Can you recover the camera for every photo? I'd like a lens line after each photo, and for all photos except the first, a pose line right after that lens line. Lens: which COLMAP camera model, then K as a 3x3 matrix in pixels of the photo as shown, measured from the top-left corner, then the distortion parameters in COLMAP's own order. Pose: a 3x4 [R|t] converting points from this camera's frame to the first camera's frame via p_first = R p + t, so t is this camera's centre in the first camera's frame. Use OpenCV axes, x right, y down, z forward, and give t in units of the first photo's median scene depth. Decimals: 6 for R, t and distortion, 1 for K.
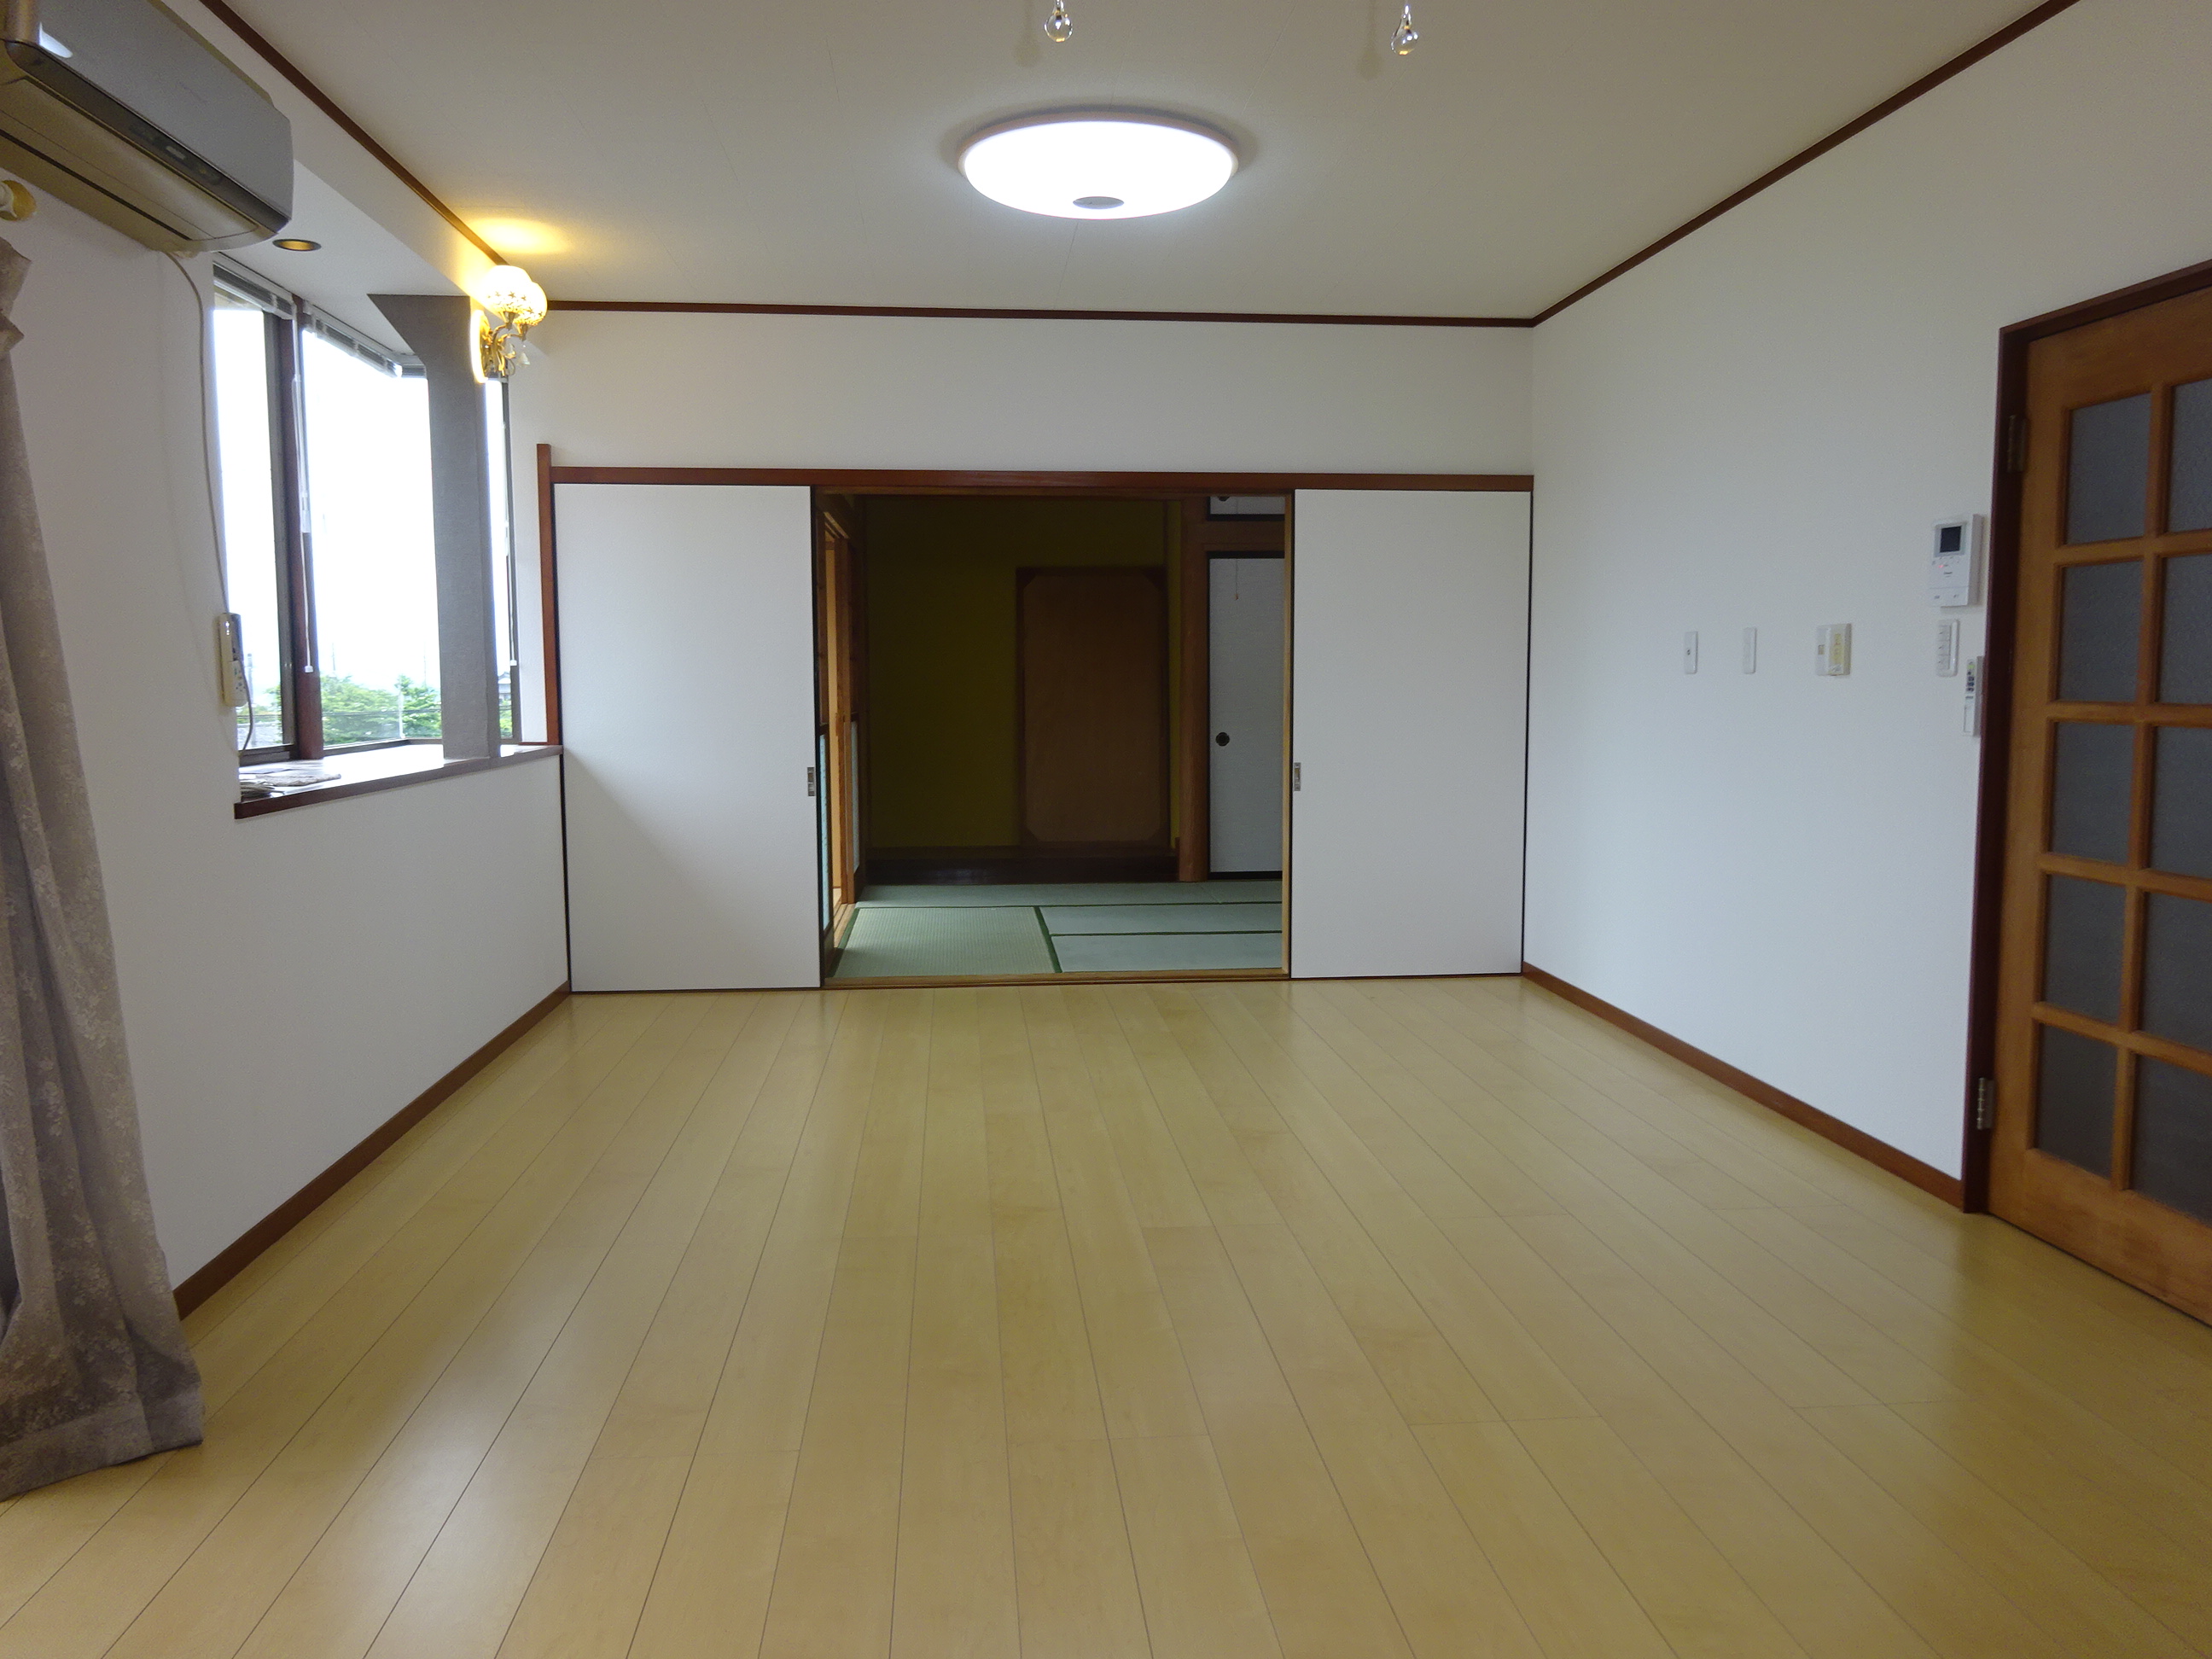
lens RADIAL K [[1567.0, 0, 1106.0], [0, 1567.0, 829.5], [0, 0, 1]] dist [-0.002117, -0.025424]
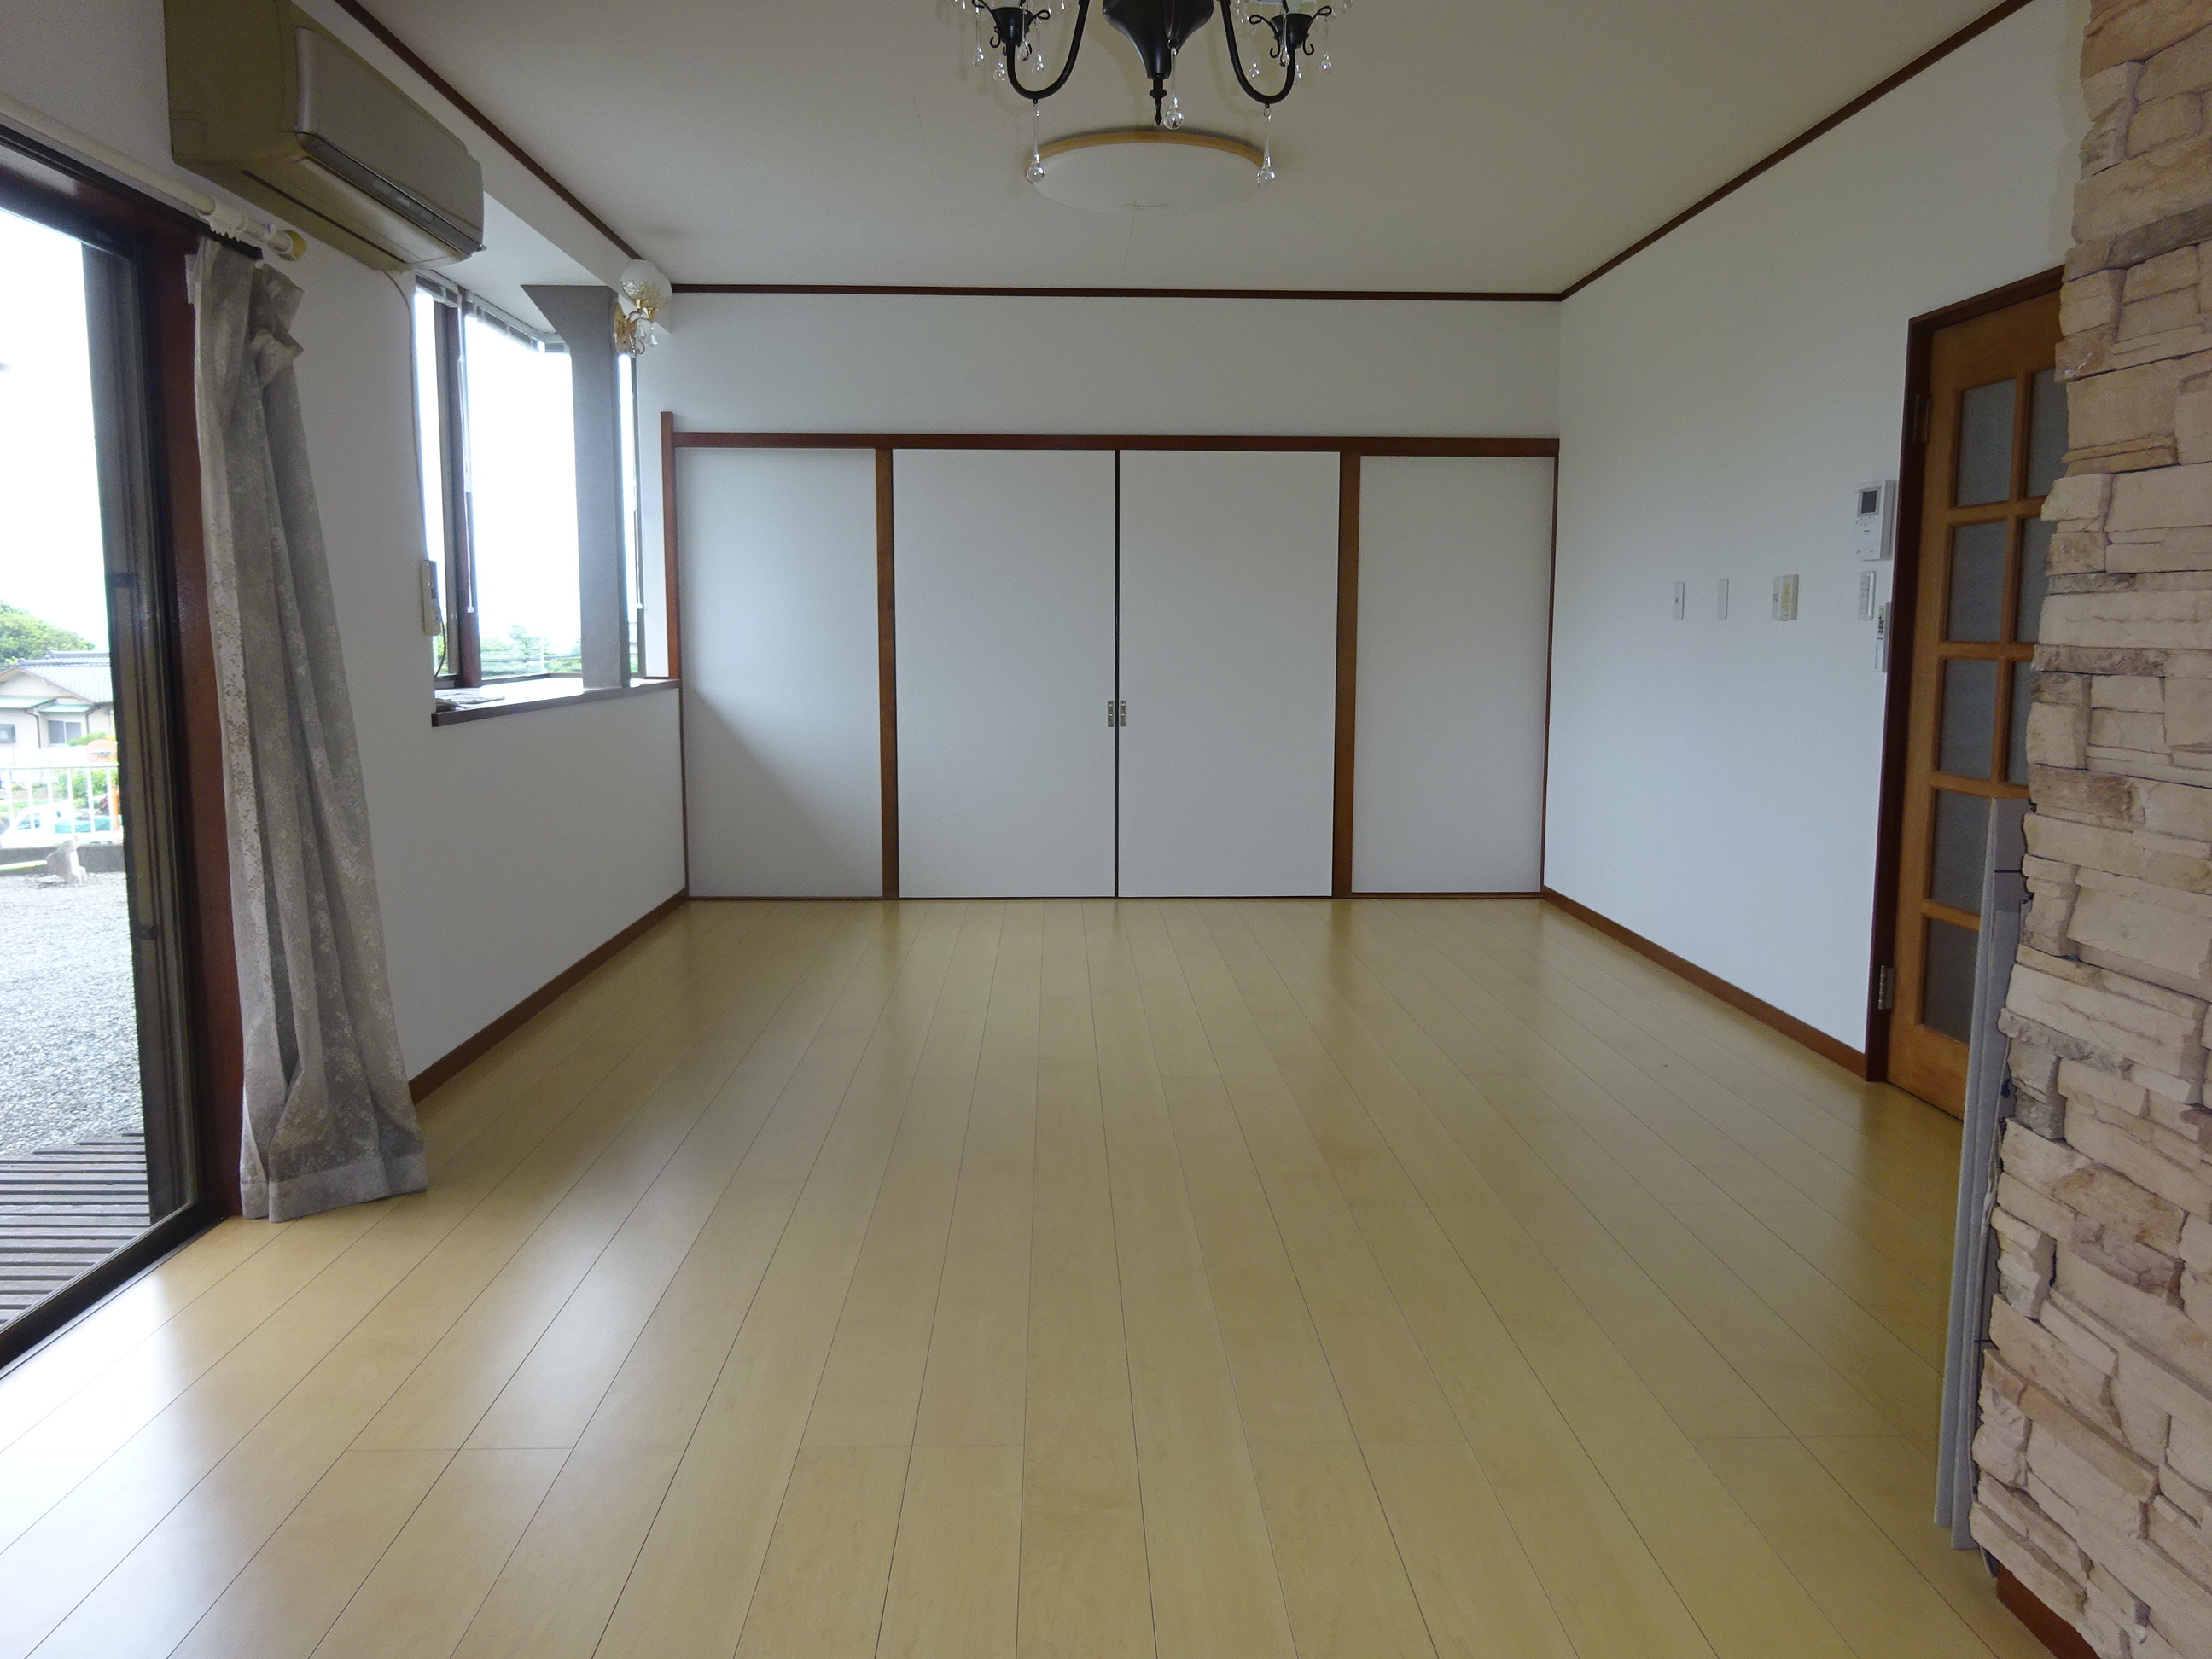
lens RADIAL K [[1599.0, 0, 1106.0], [0, 1599.0, 829.5], [0, 0, 1]] dist [-0.022352, -0.000716]
pose [[0.997866, 0.013949, -0.063795, 0.056016], [-0.012240, 0.999558, 0.027097, 0.032378], [0.064145, -0.026258, 0.997595, -0.220072]]
